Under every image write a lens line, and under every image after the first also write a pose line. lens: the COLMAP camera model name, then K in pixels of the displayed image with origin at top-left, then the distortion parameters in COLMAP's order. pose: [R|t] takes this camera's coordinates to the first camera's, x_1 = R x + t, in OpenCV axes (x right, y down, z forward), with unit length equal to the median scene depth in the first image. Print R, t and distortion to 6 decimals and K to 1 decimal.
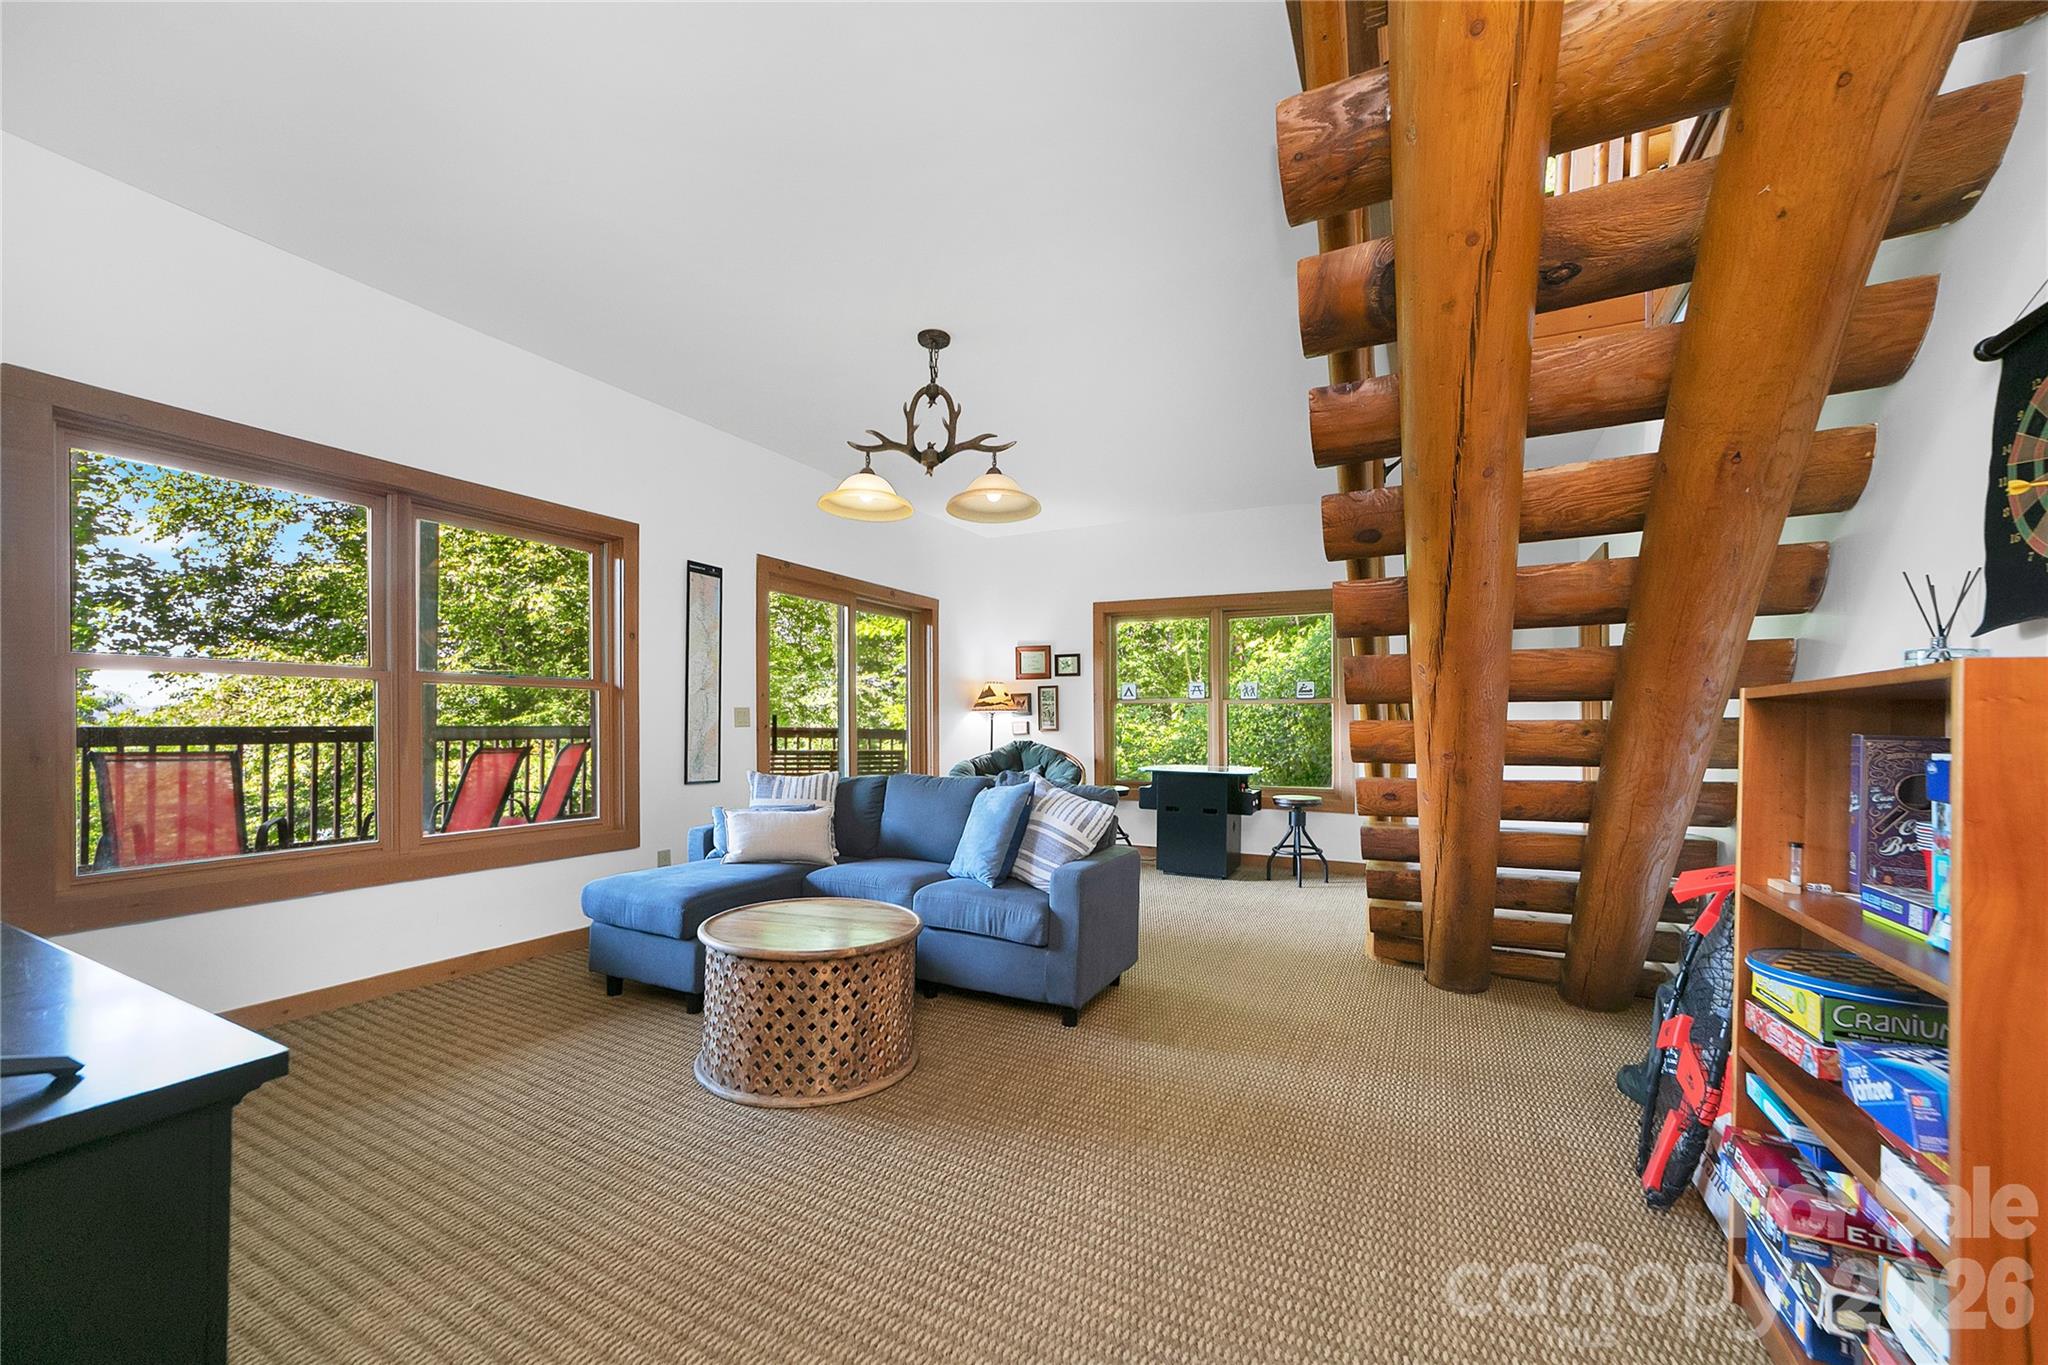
lens RADIAL K [[805.9, 0, 1039.6], [0, 805.9, 722.3], [0, 0, 1]] dist [-0.016210, 0.000014]
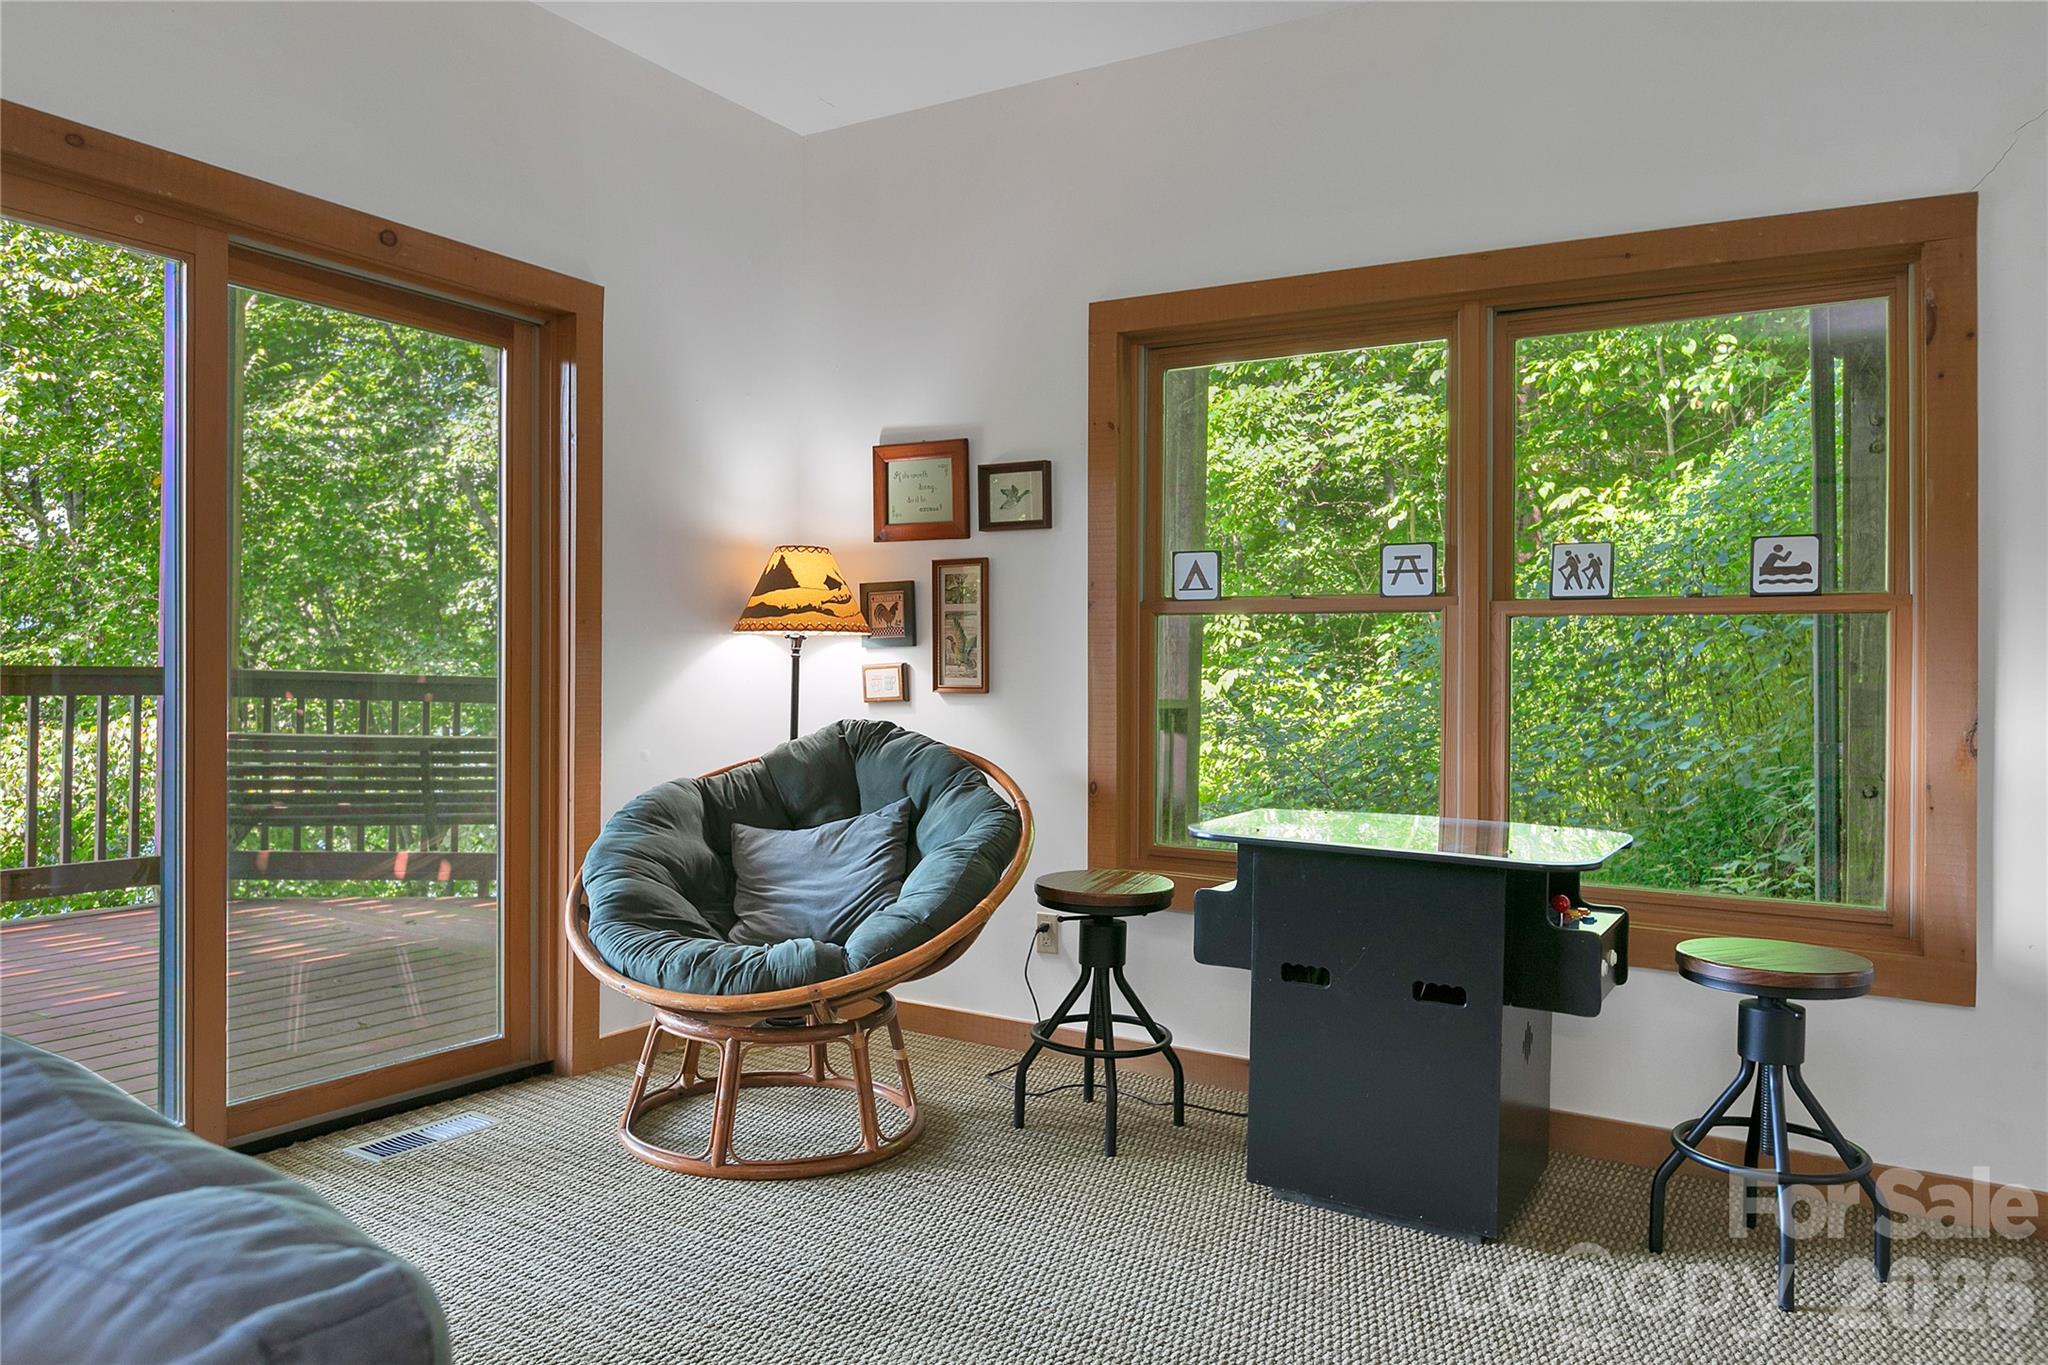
lens RADIAL K [[1441.9, 0, 1018.0], [0, 1441.9, 668.4], [0, 0, 1]] dist [0.004780, -0.002328]
pose [[0.995398, 0.012229, -0.095044, 0.093955], [-0.012573, 0.999916, -0.003014, 0.002040], [0.094999, 0.004195, 0.995469, 0.407429]]
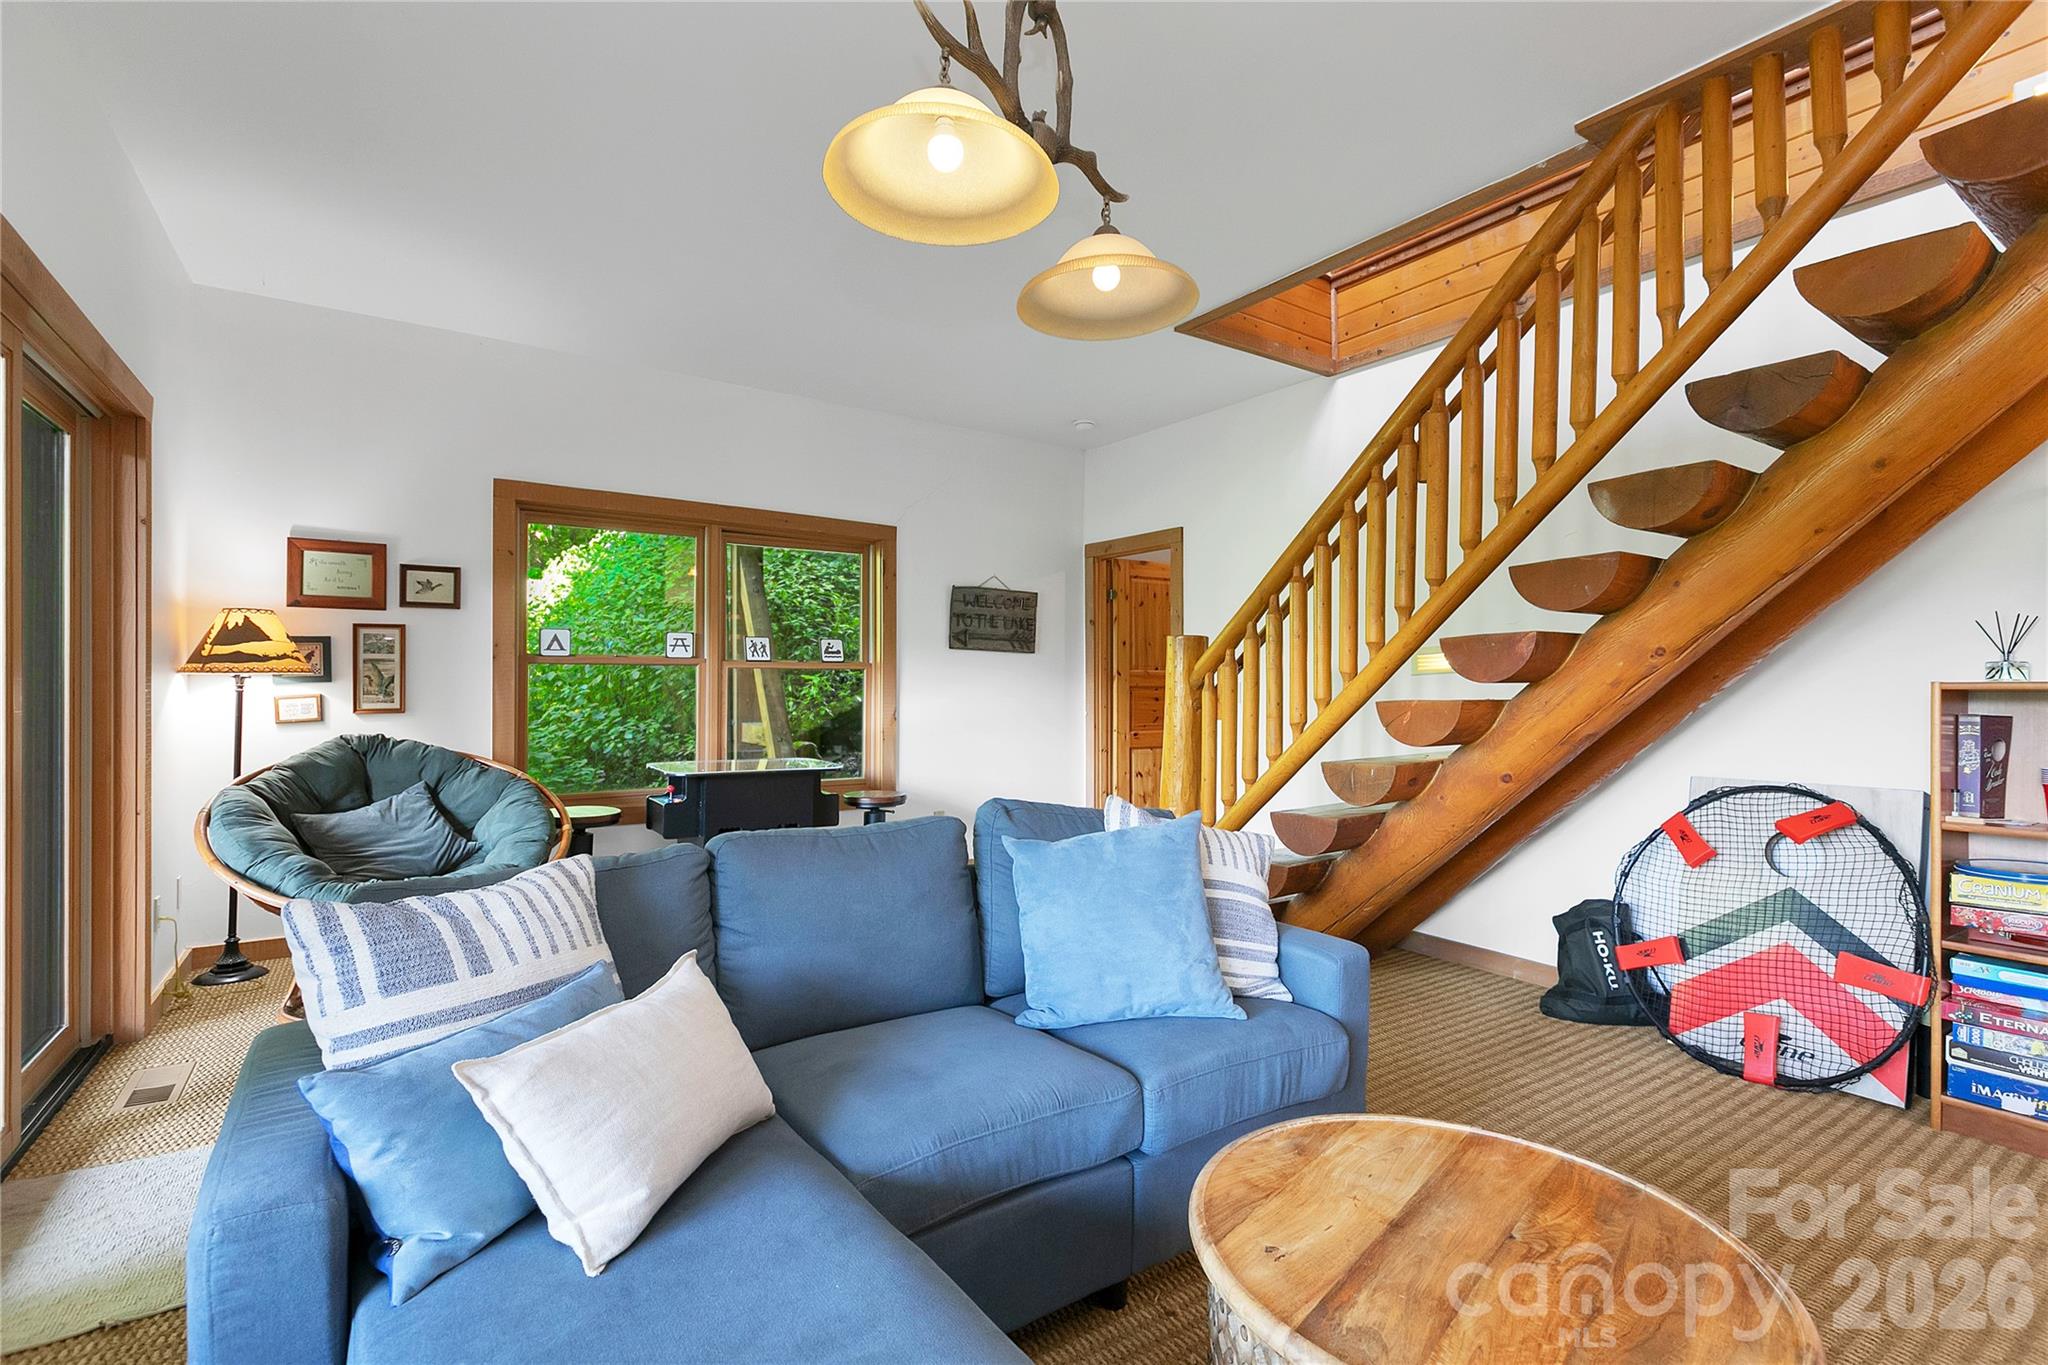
lens RADIAL K [[932.3, 0, 1023.3], [0, 932.3, 668.9], [0, 0, 1]] dist [0.007584, 0.000146]
pose [[0.502322, 0.014217, 0.864564, -0.297593], [0.000261, 0.999862, -0.016594, -0.007332], [-0.864680, 0.008561, 0.502249, 0.361977]]
